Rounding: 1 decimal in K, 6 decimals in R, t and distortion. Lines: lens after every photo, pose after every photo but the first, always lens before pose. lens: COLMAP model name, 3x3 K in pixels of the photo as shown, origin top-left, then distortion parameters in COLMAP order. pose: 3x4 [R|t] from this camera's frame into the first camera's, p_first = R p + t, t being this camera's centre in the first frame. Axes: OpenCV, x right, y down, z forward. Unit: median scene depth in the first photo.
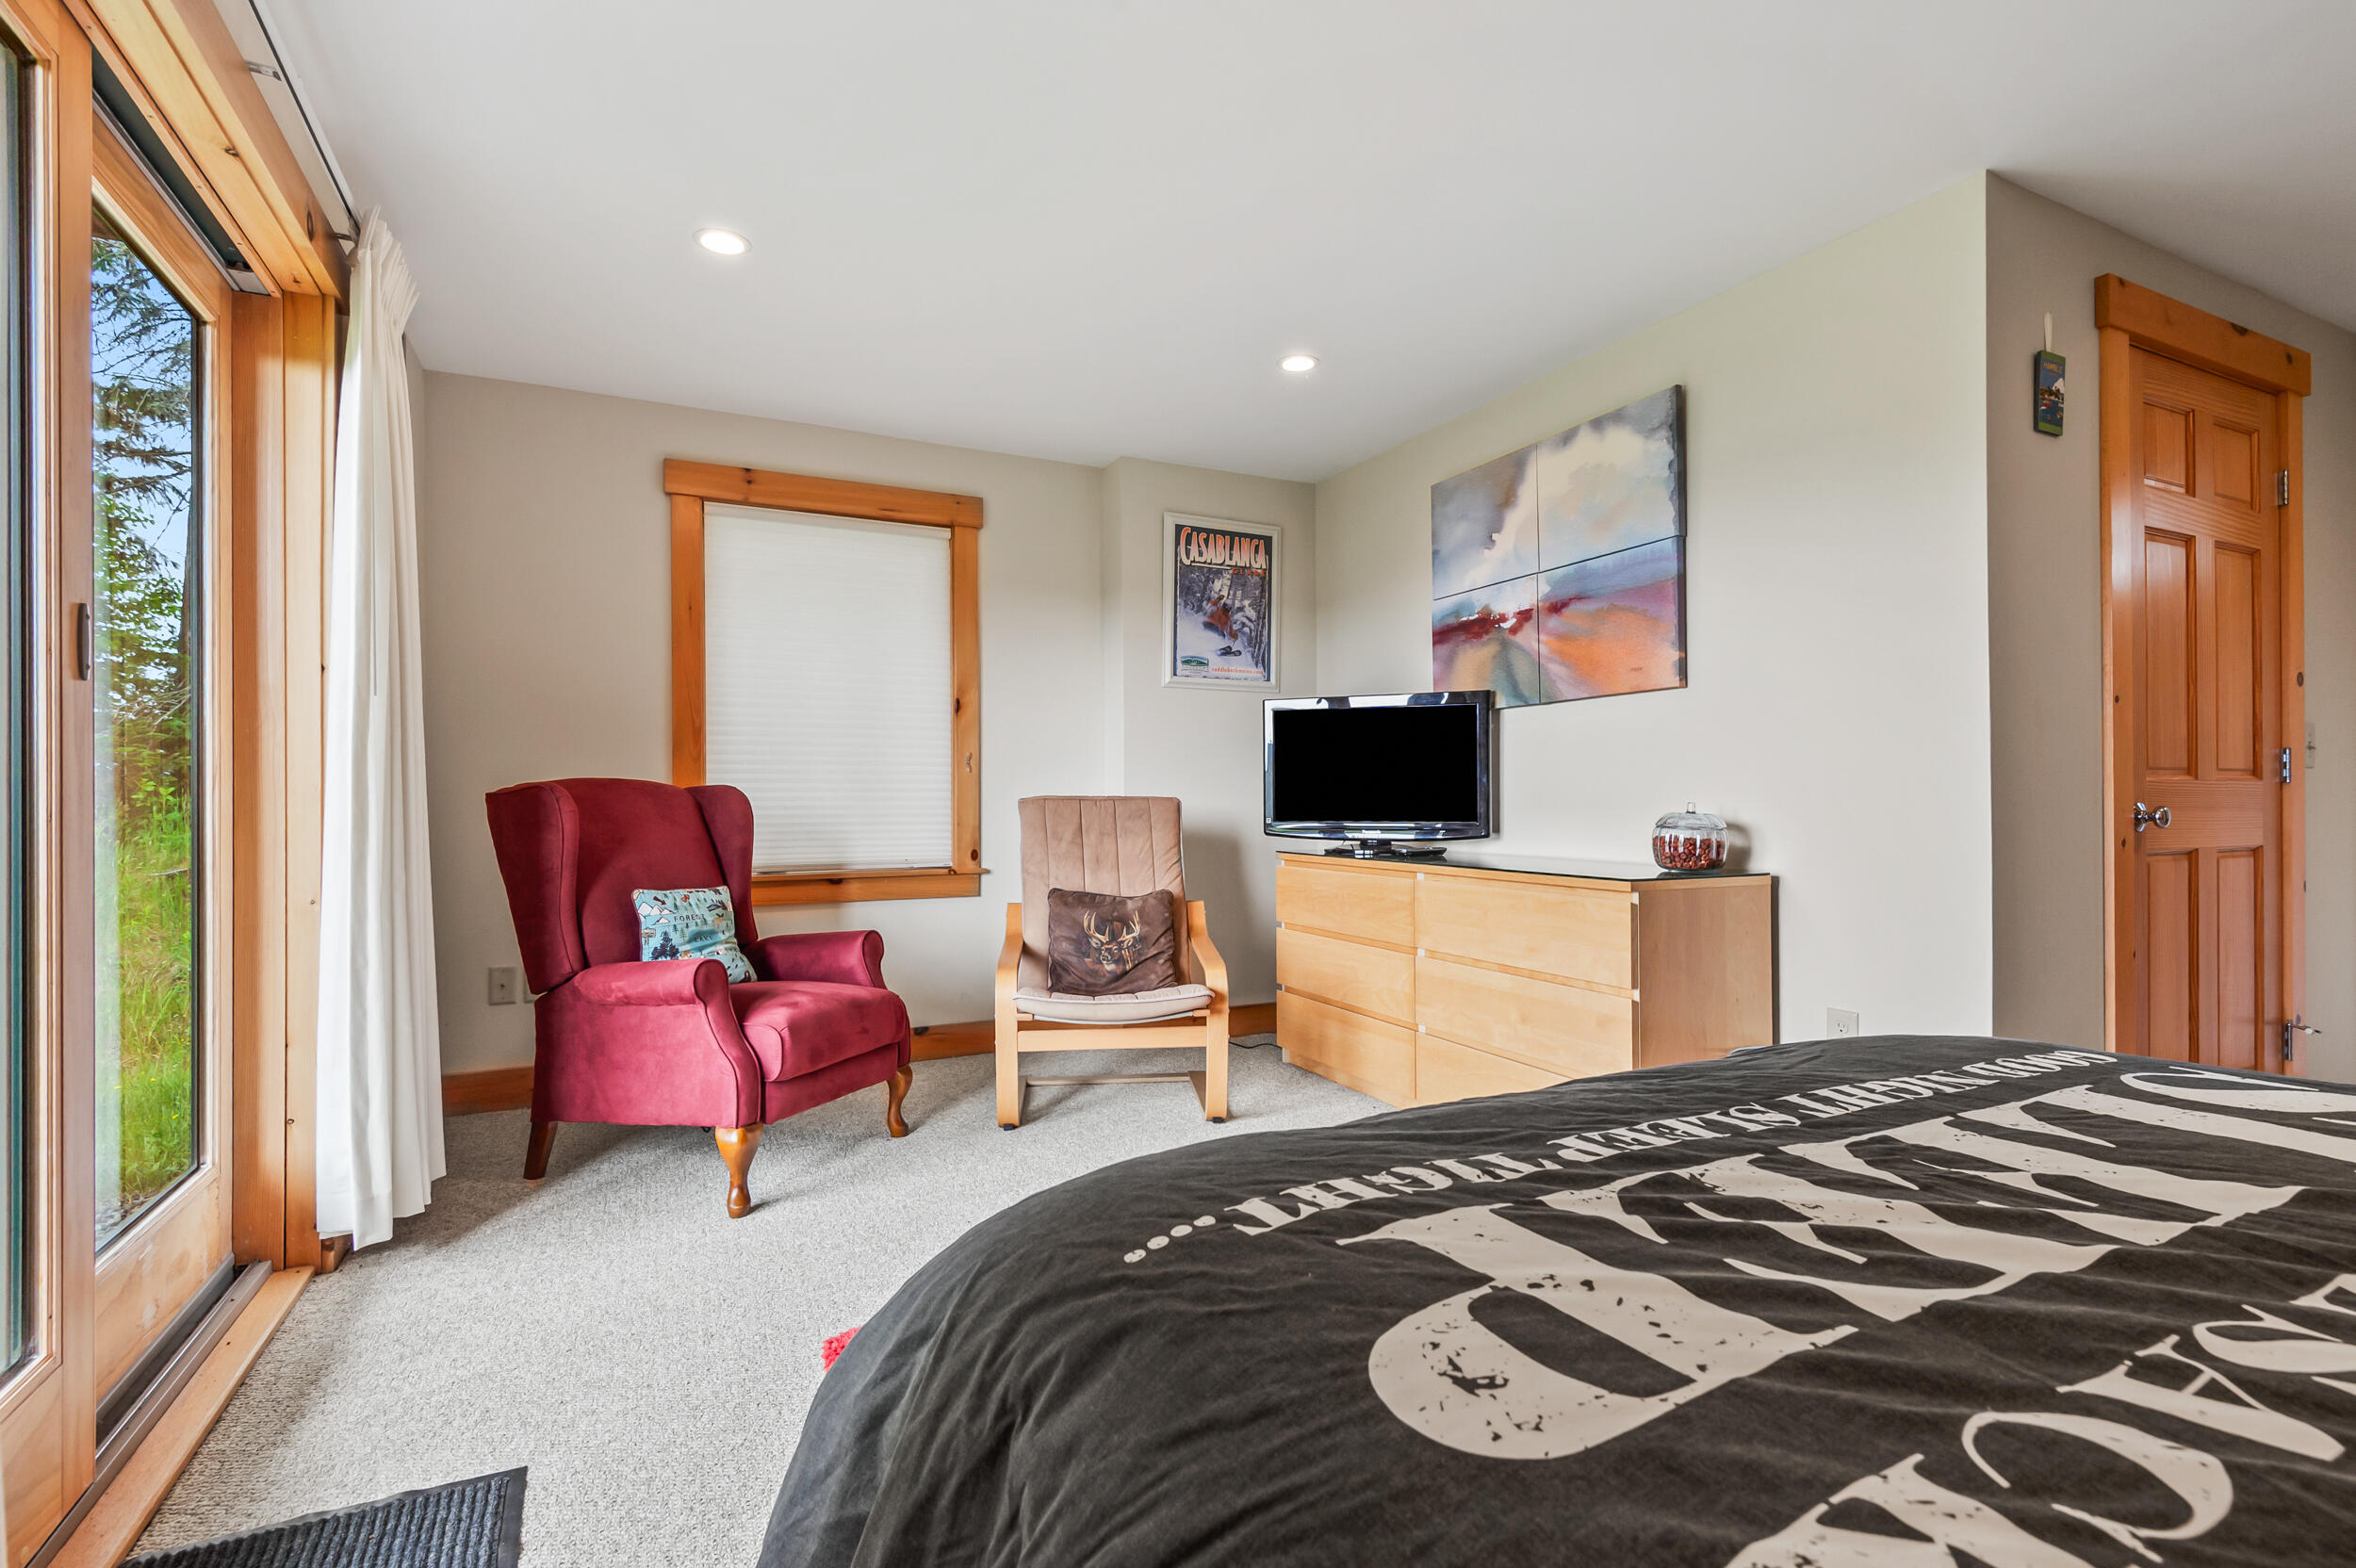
lens RADIAL K [[1078.8, 0, 1161.1], [0, 1078.8, 797.8], [0, 0, 1]] dist [0.005344, -0.004534]
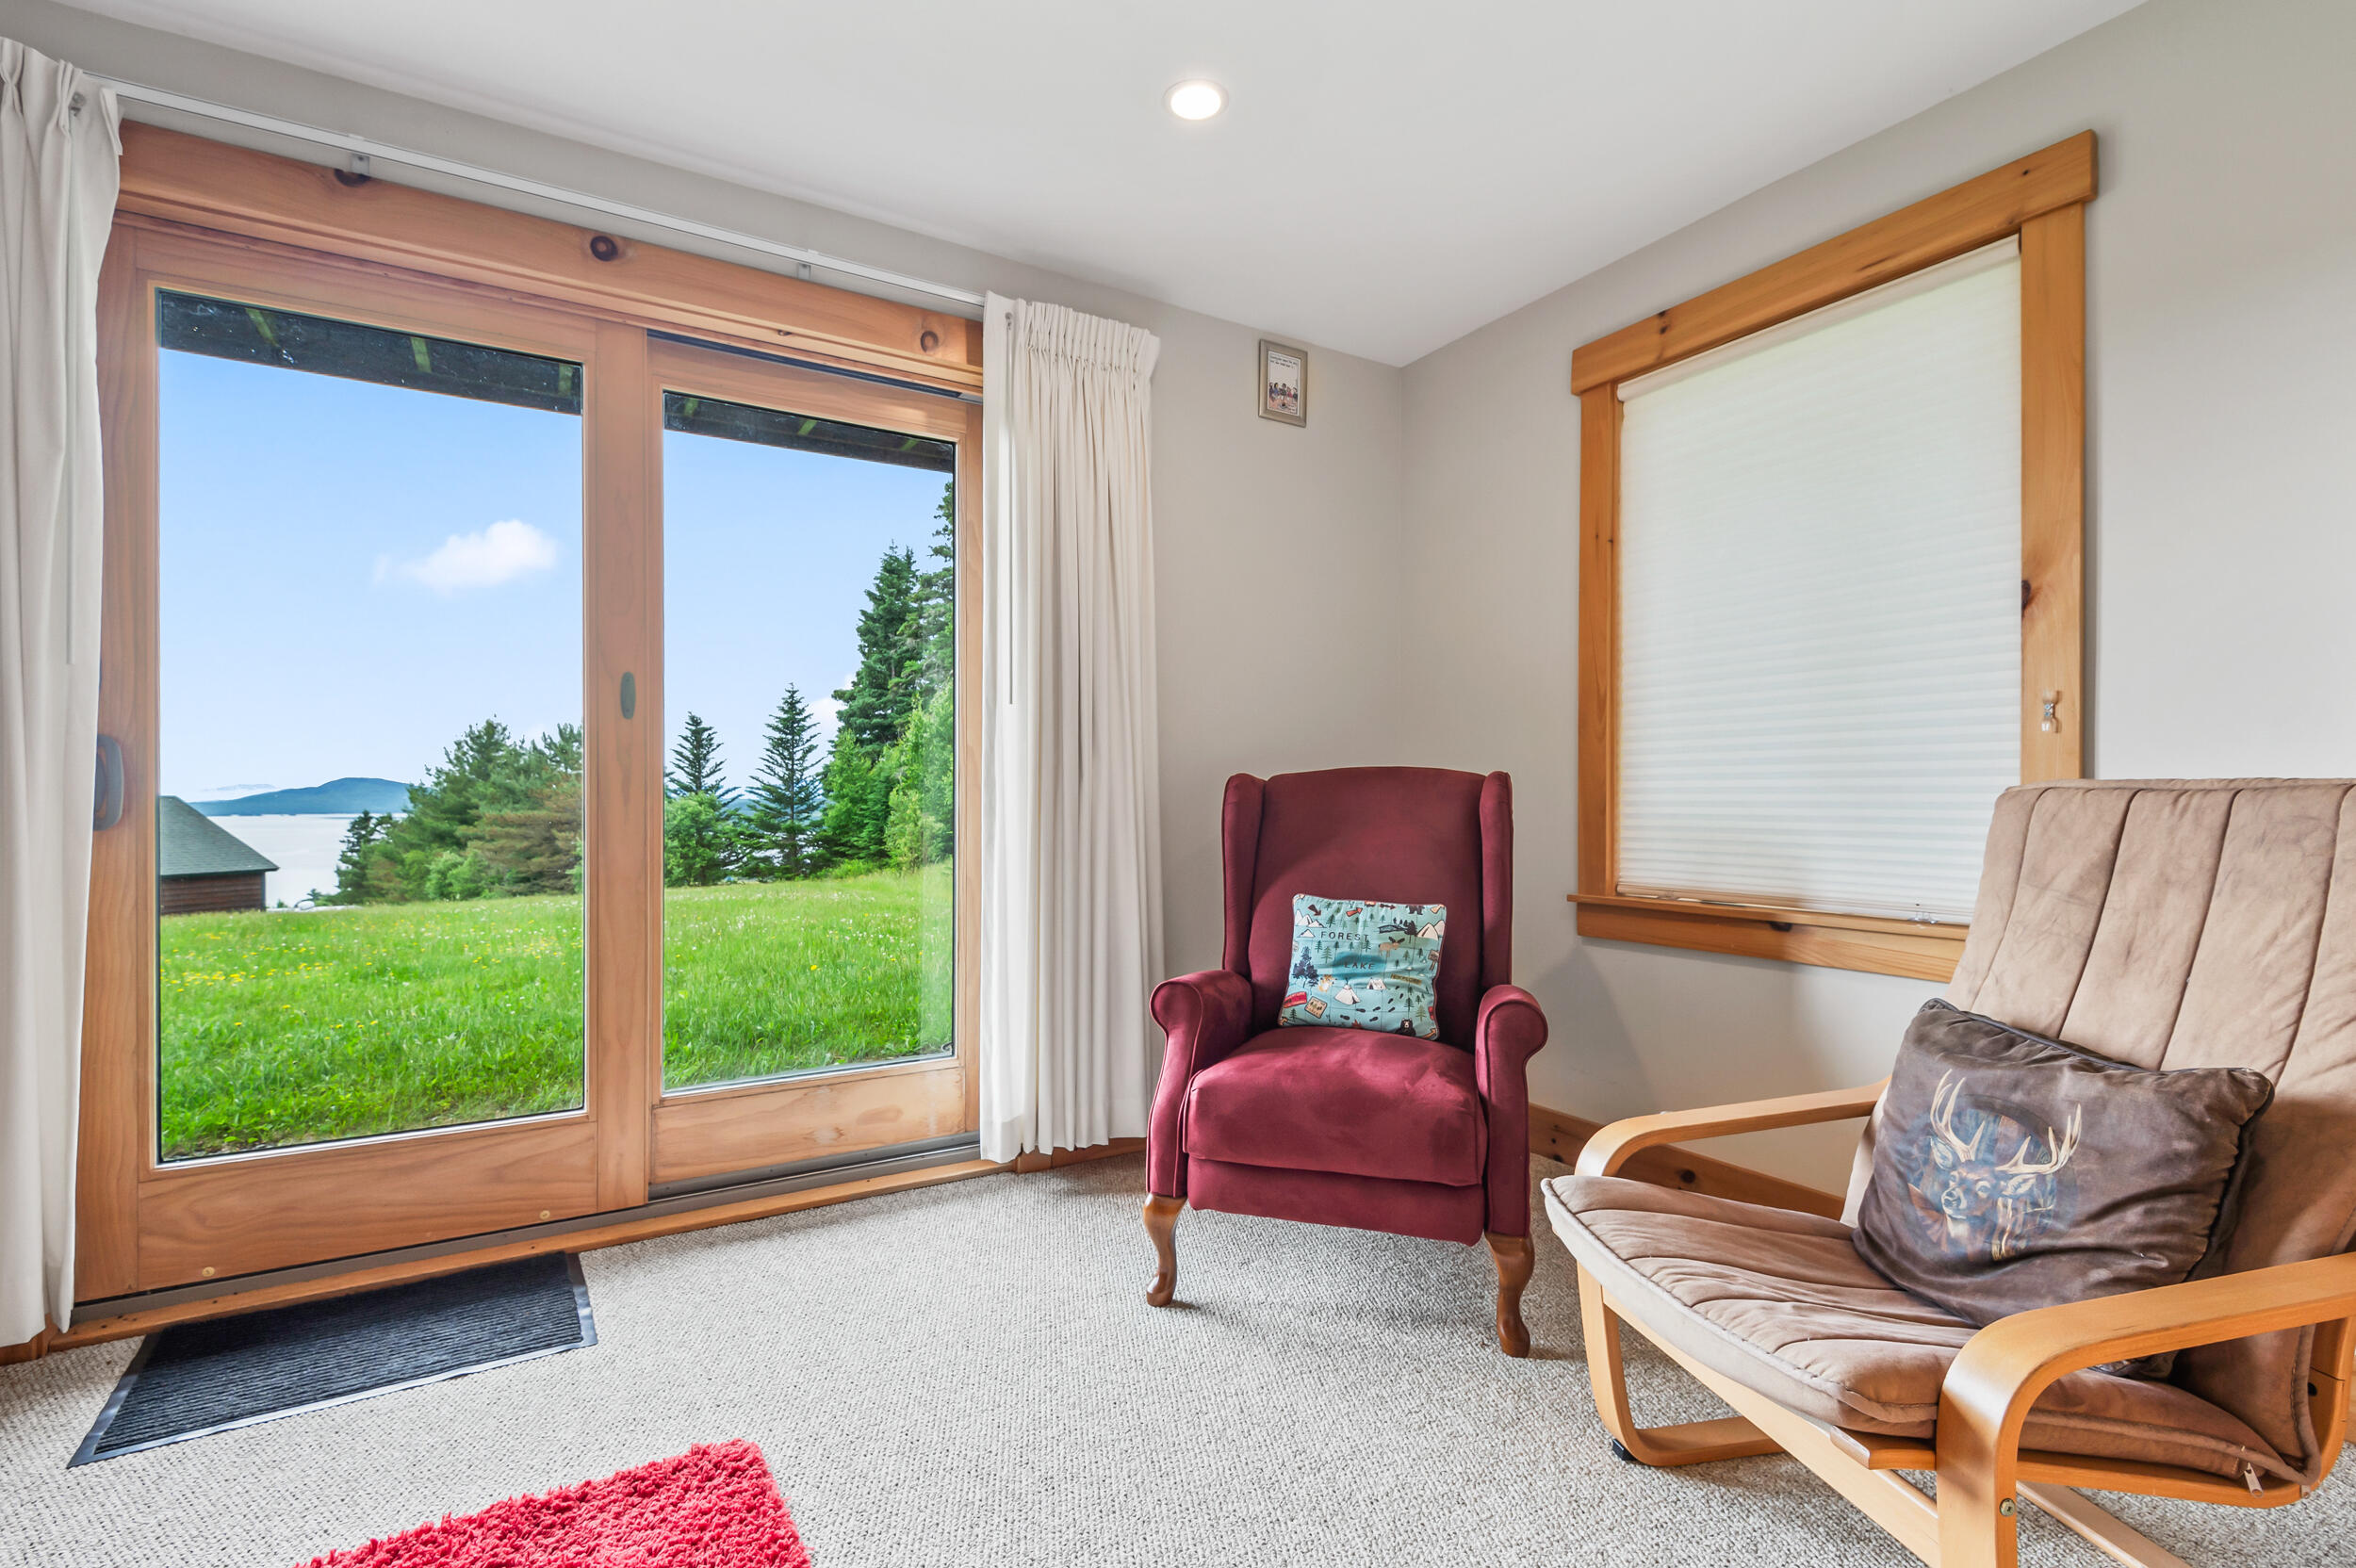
lens RADIAL K [[1078.8, 0, 1177.9], [0, 1078.8, 792.5], [0, 0, 1]] dist [0.005344, -0.004534]
pose [[0.093354, 0.002784, -0.995629, 0.306064], [0.002305, 0.999993, 0.003013, 0.000590], [0.995630, -0.002576, 0.093347, 0.689077]]
